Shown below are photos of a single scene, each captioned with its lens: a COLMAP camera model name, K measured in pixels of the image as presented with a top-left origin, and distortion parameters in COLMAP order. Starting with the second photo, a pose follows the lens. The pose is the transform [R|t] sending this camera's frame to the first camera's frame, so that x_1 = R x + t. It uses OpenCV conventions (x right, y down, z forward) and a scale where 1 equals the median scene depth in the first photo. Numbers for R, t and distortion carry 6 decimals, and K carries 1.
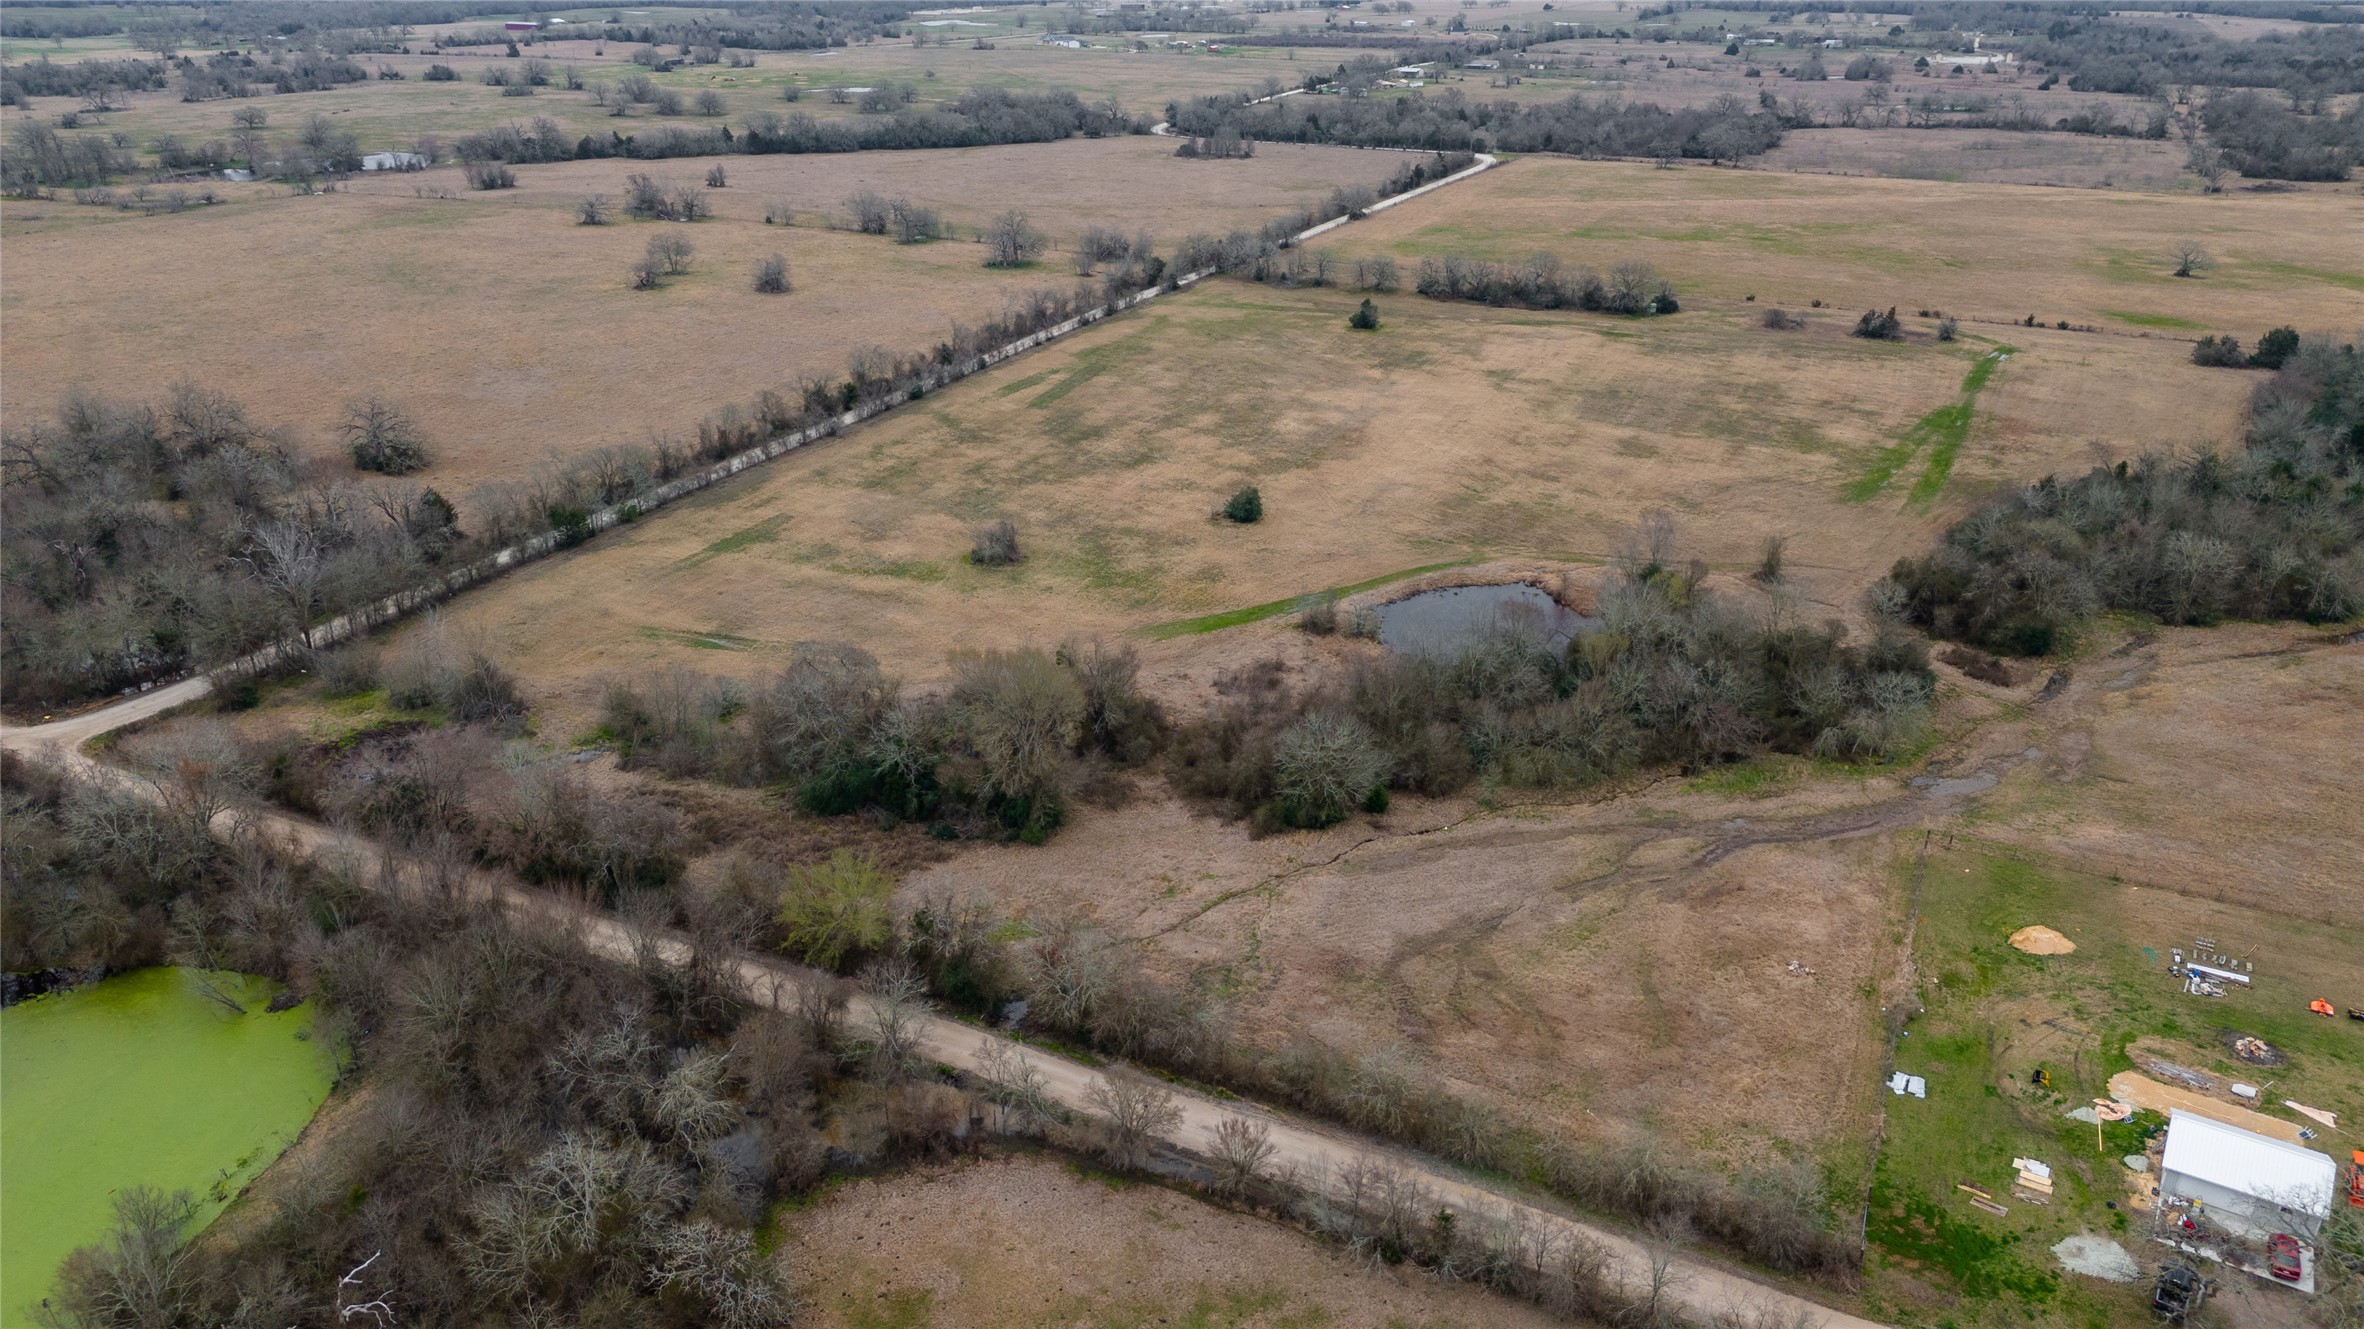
lens RADIAL K [[1644.9, 0, 1182.0], [0, 1644.9, 664.5], [0, 0, 1]] dist [0.072315, -0.069862]
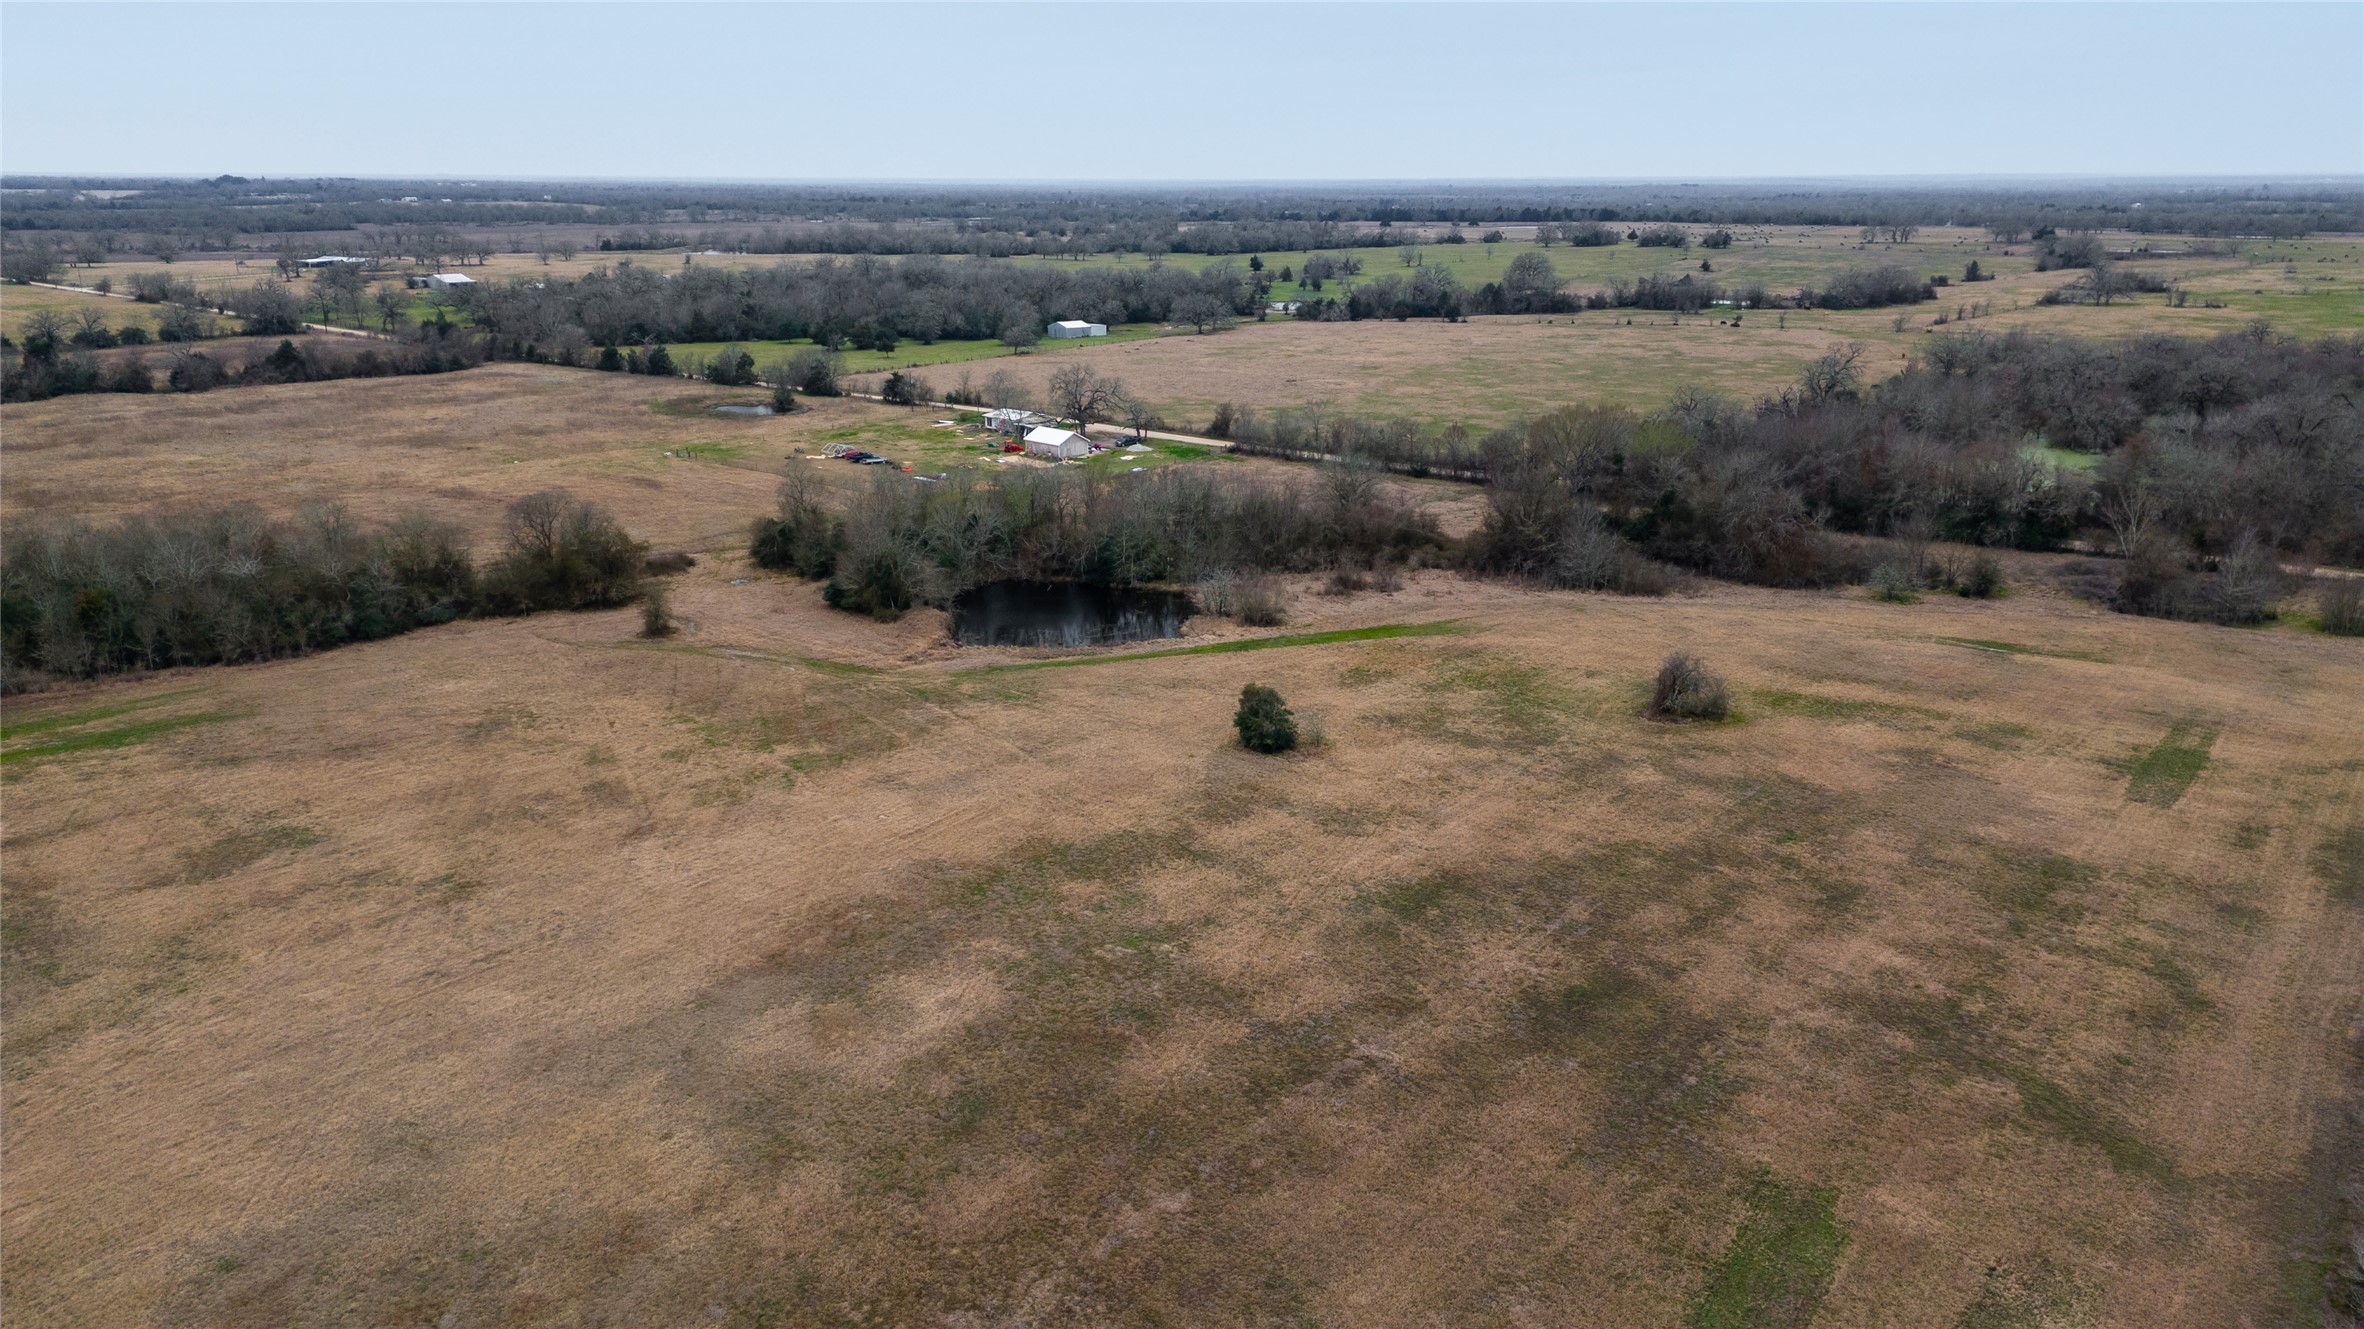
lens RADIAL K [[1644.9, 0, 1182.0], [0, 1644.9, 664.5], [0, 0, 1]] dist [0.072315, -0.069862]
pose [[-0.973561, -0.068311, 0.217973, -0.050334], [0.089688, 0.763295, 0.639795, -0.418884], [-0.210082, 0.642429, -0.736988, 1.237088]]
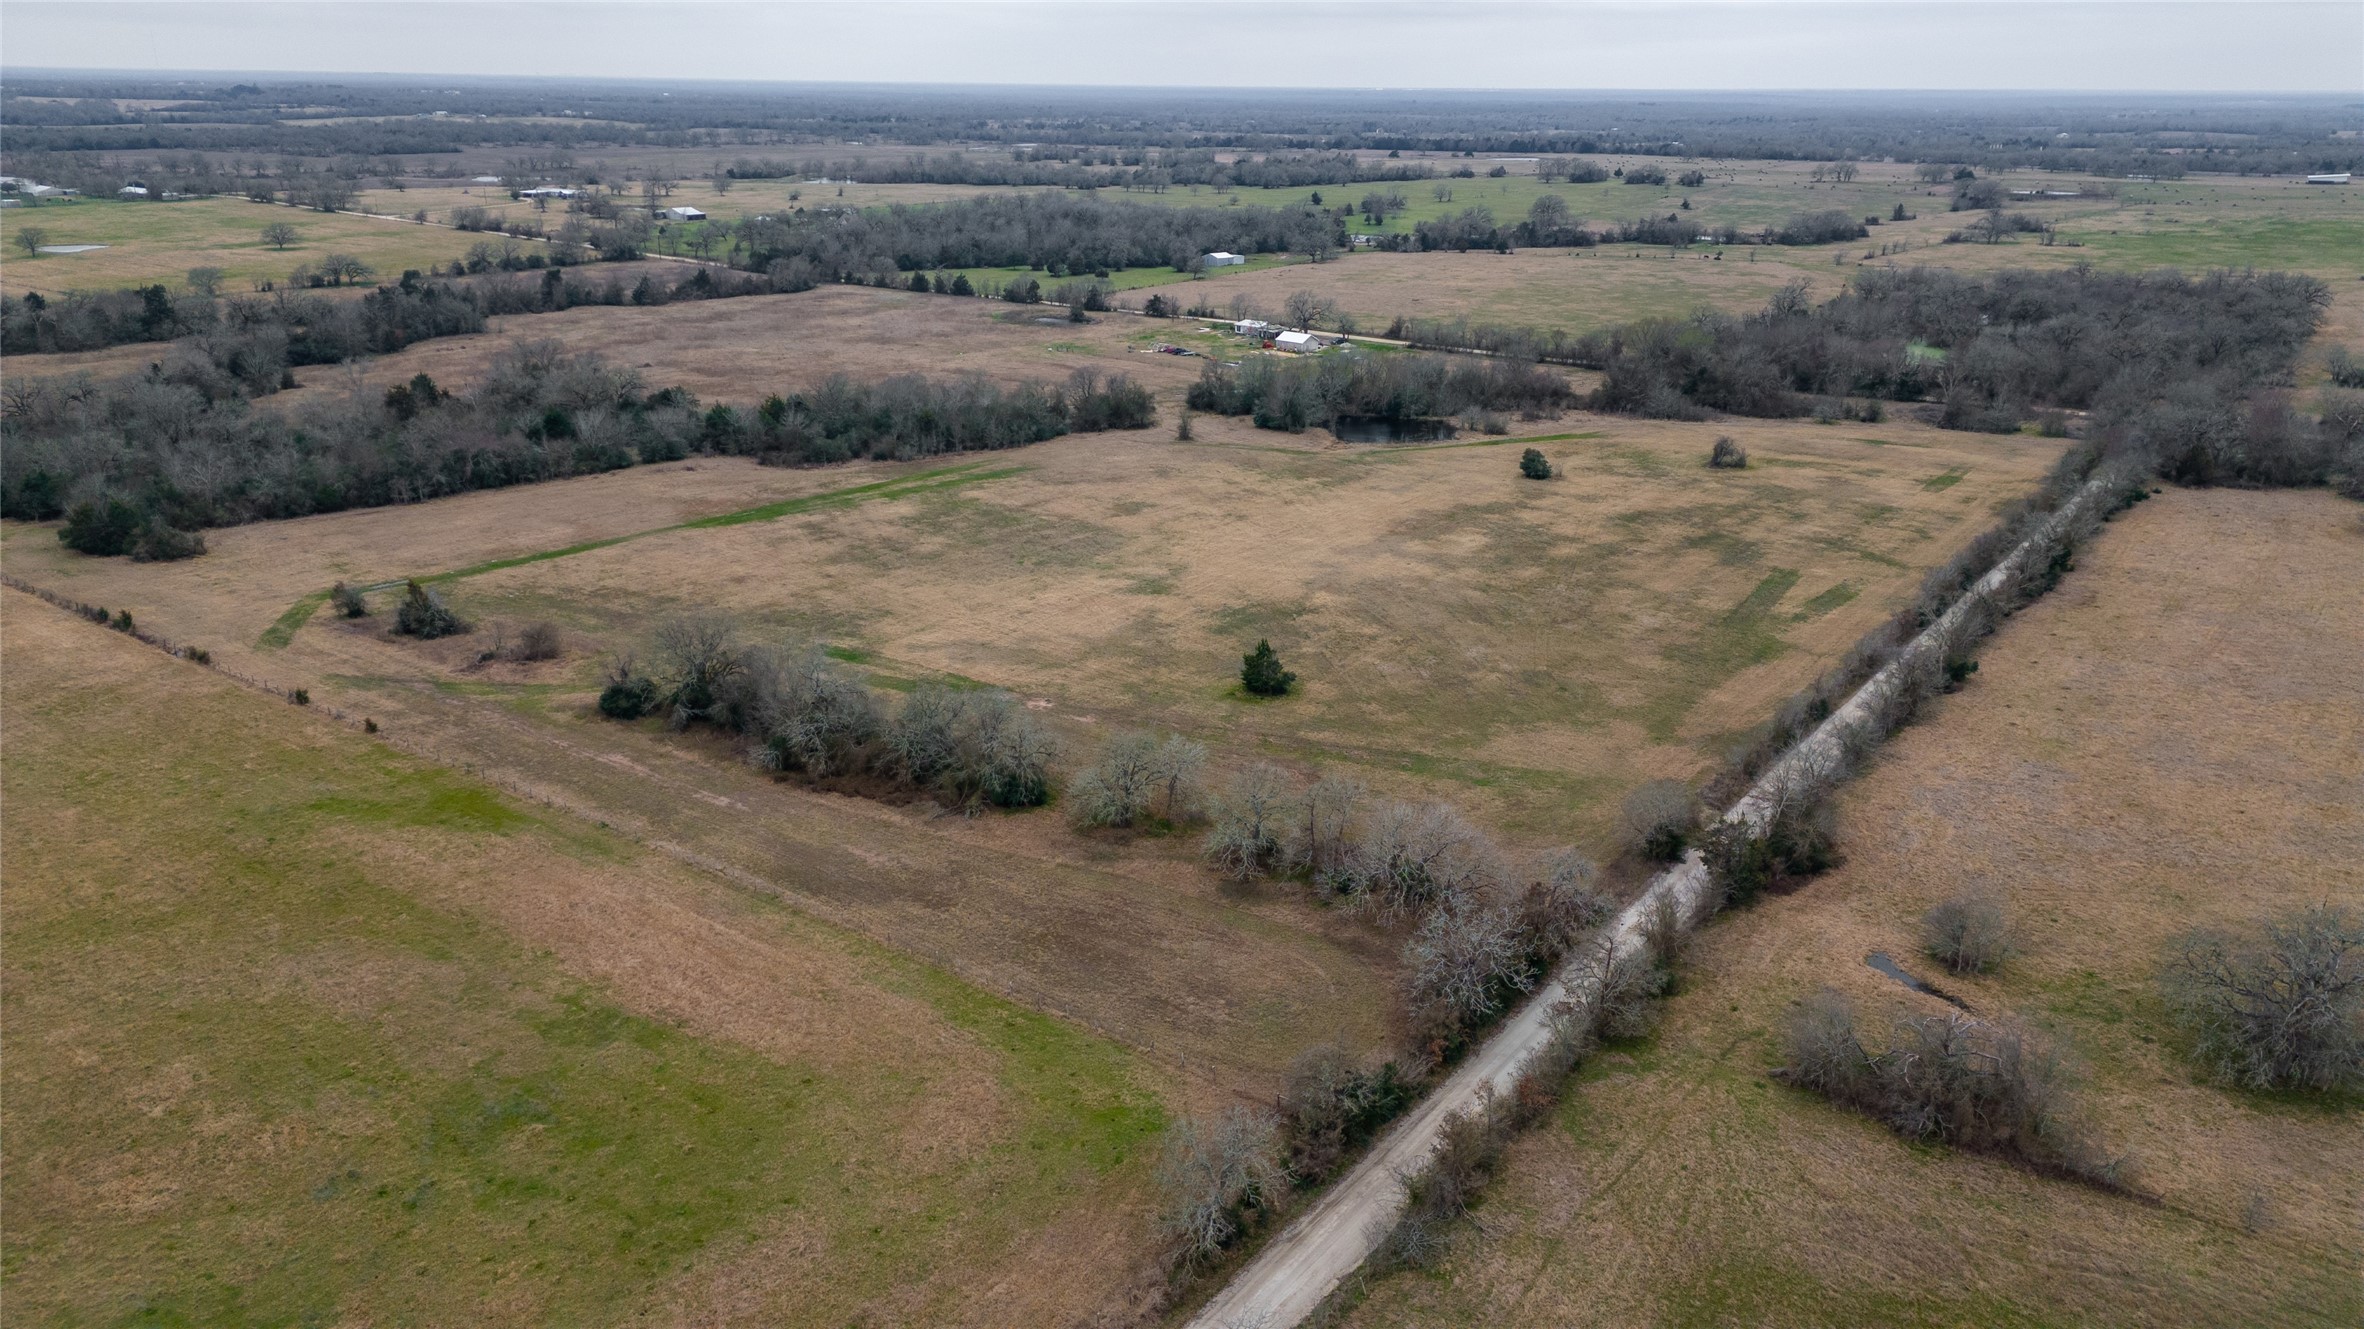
lens RADIAL K [[1644.9, 0, 1182.0], [0, 1644.9, 664.5], [0, 0, 1]] dist [0.072315, -0.069862]
pose [[-0.979861, -0.078090, 0.183777, 0.051000], [0.069476, 0.729521, 0.680420, -0.742376], [-0.187204, 0.679485, -0.709404, 1.776285]]
